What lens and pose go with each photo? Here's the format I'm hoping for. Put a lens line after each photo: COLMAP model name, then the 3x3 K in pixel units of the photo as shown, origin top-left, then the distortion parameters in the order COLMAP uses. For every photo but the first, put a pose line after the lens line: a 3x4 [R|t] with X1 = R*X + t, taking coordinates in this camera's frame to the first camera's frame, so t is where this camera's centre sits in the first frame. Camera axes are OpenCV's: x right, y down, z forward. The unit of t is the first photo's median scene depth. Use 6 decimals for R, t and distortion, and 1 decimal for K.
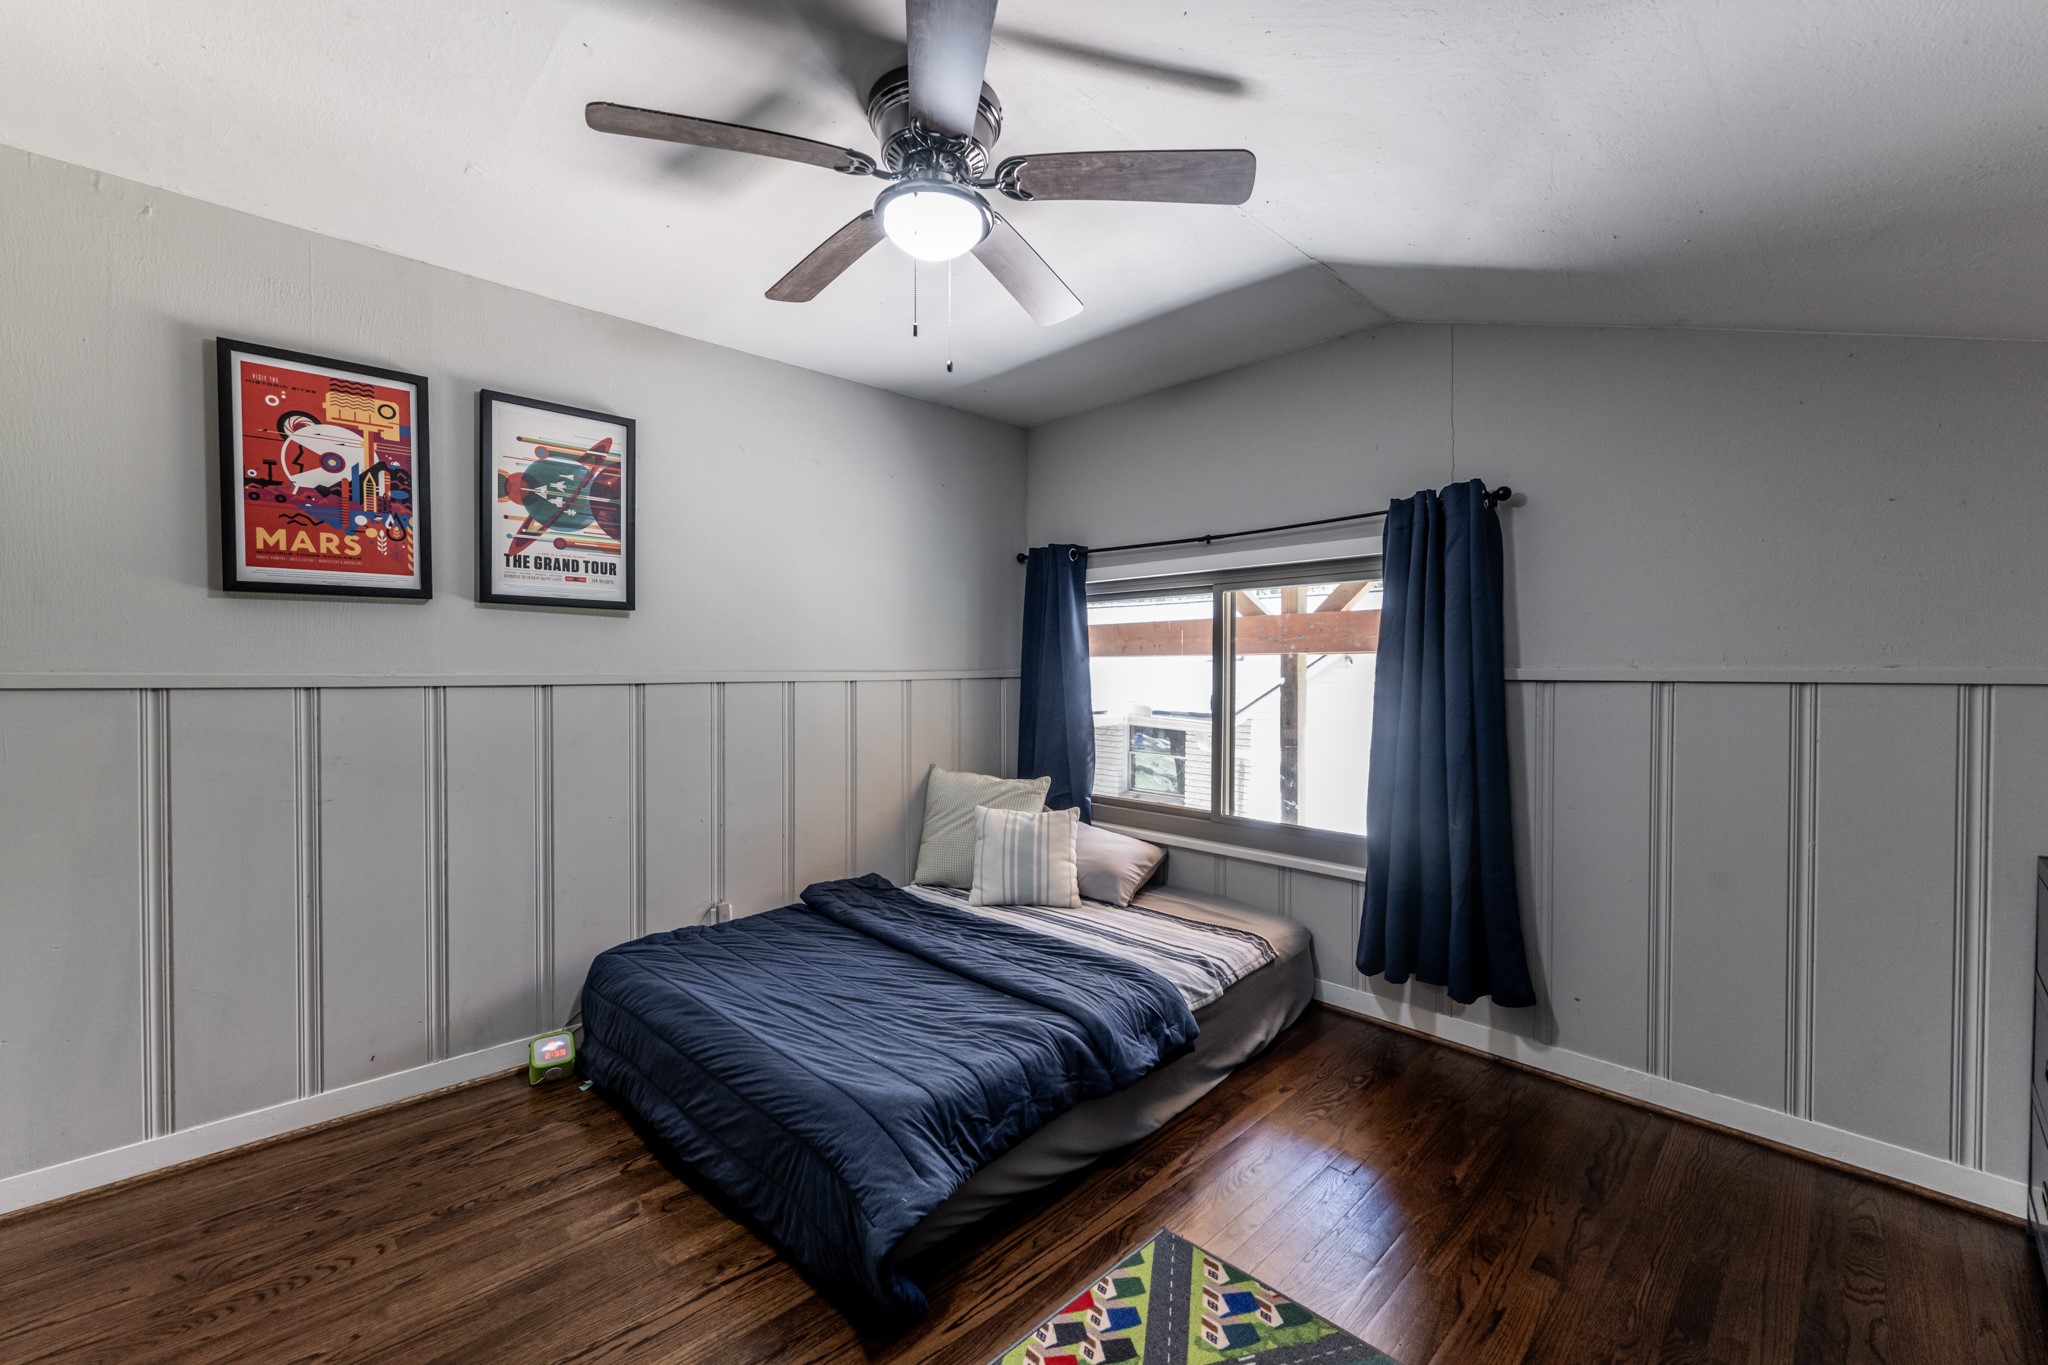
lens RADIAL K [[840.1, 0, 1013.6], [0, 840.1, 683.2], [0, 0, 1]] dist [-0.000533, -0.000095]
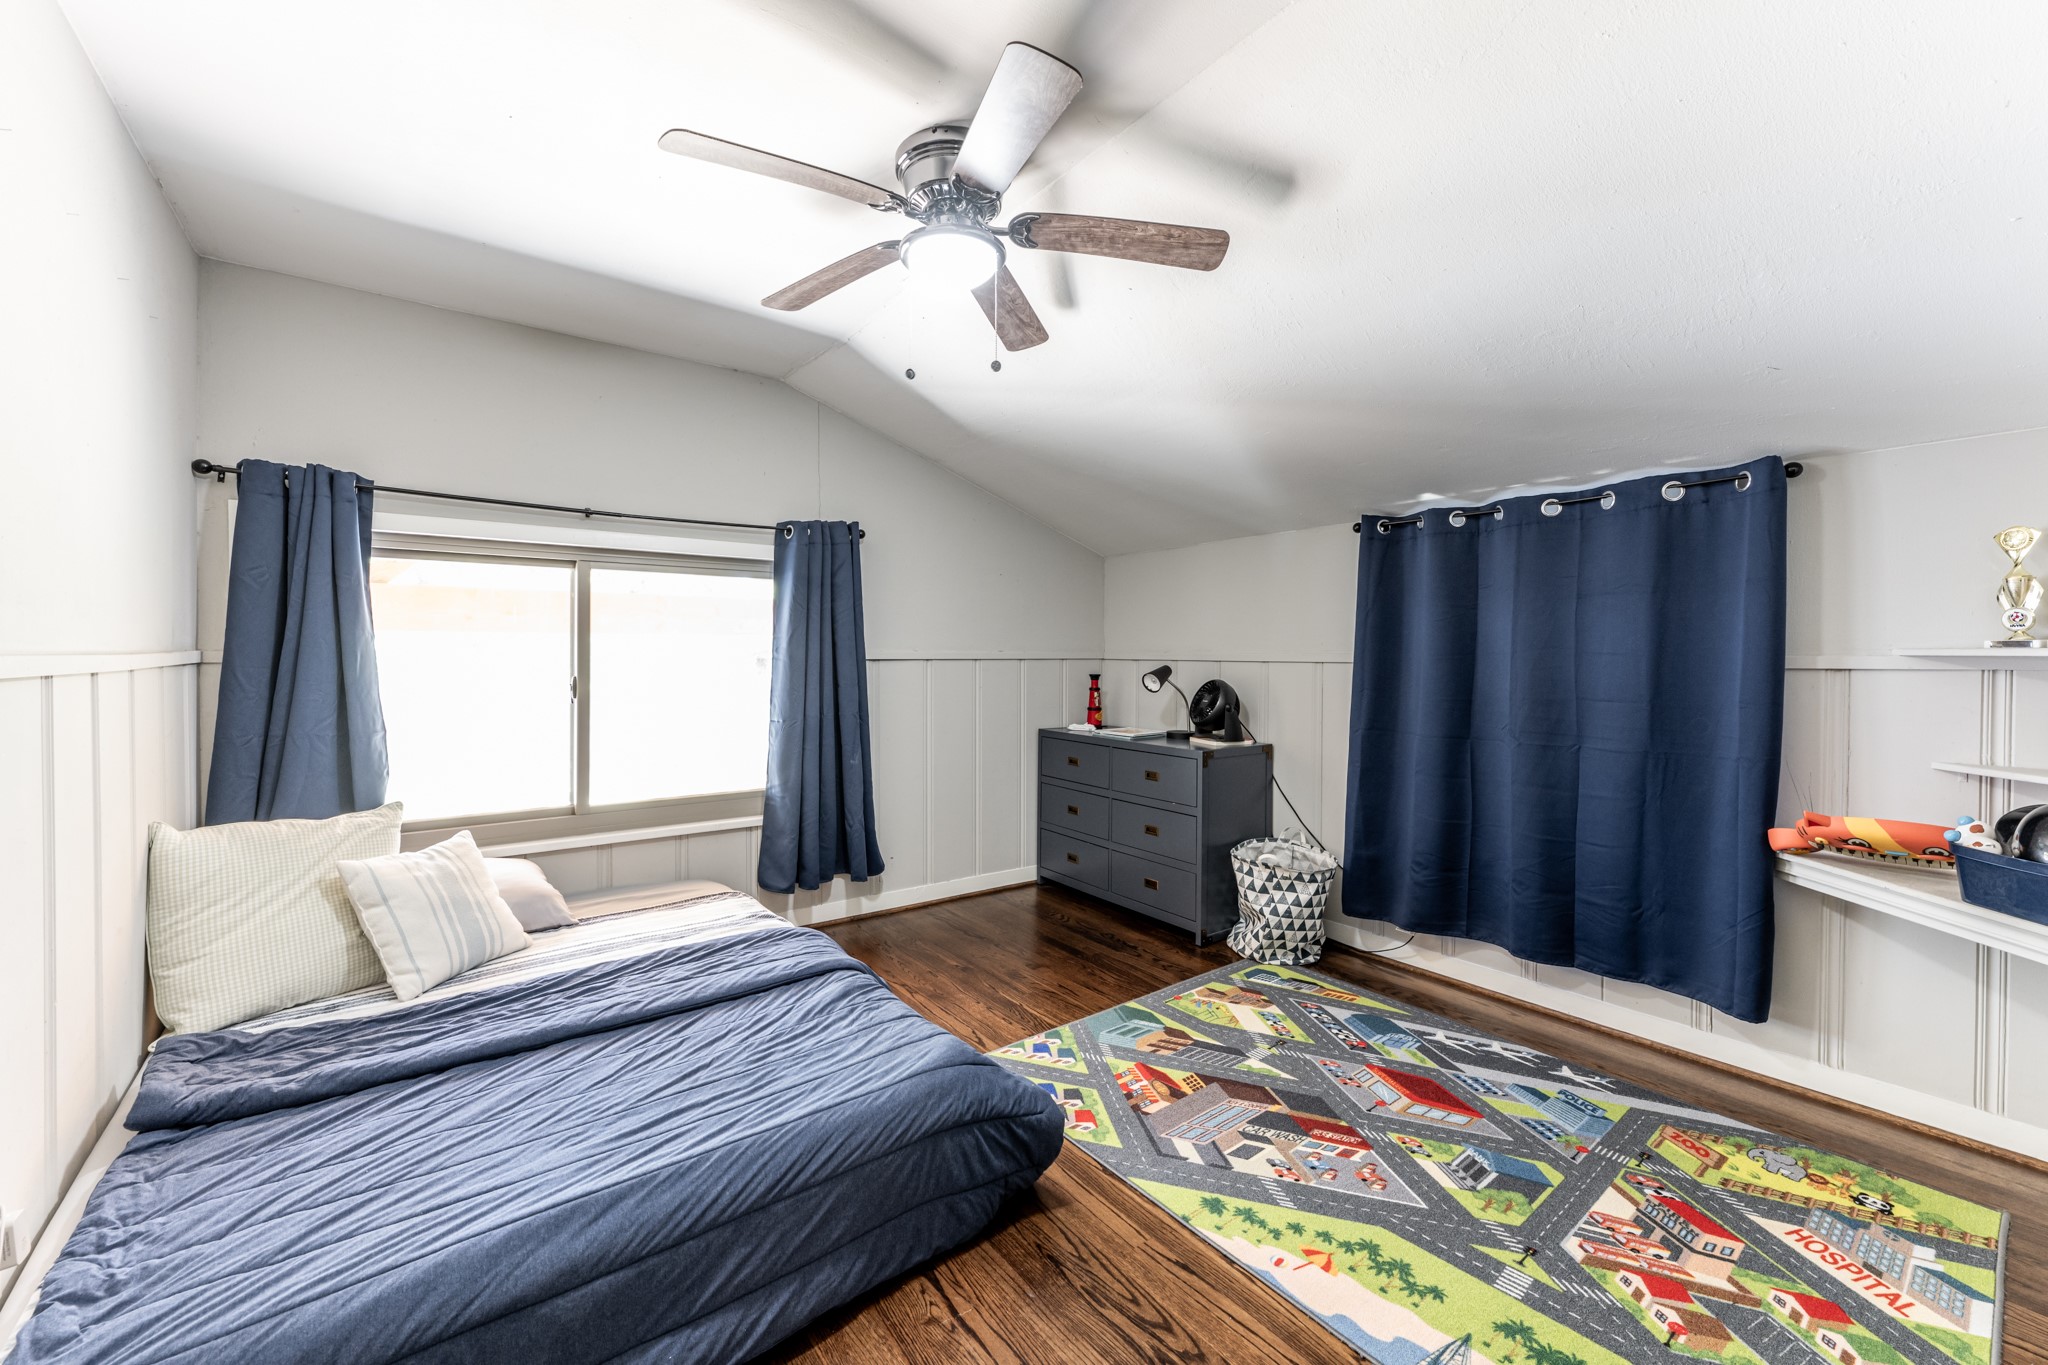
lens RADIAL K [[840.1, 0, 1013.2], [0, 840.1, 666.3], [0, 0, 1]] dist [-0.000533, -0.000095]
pose [[0.110317, -0.015961, 0.993768, -0.778306], [0.013141, 0.999807, 0.014599, -0.008912], [-0.993810, 0.011449, 0.110506, 0.512514]]
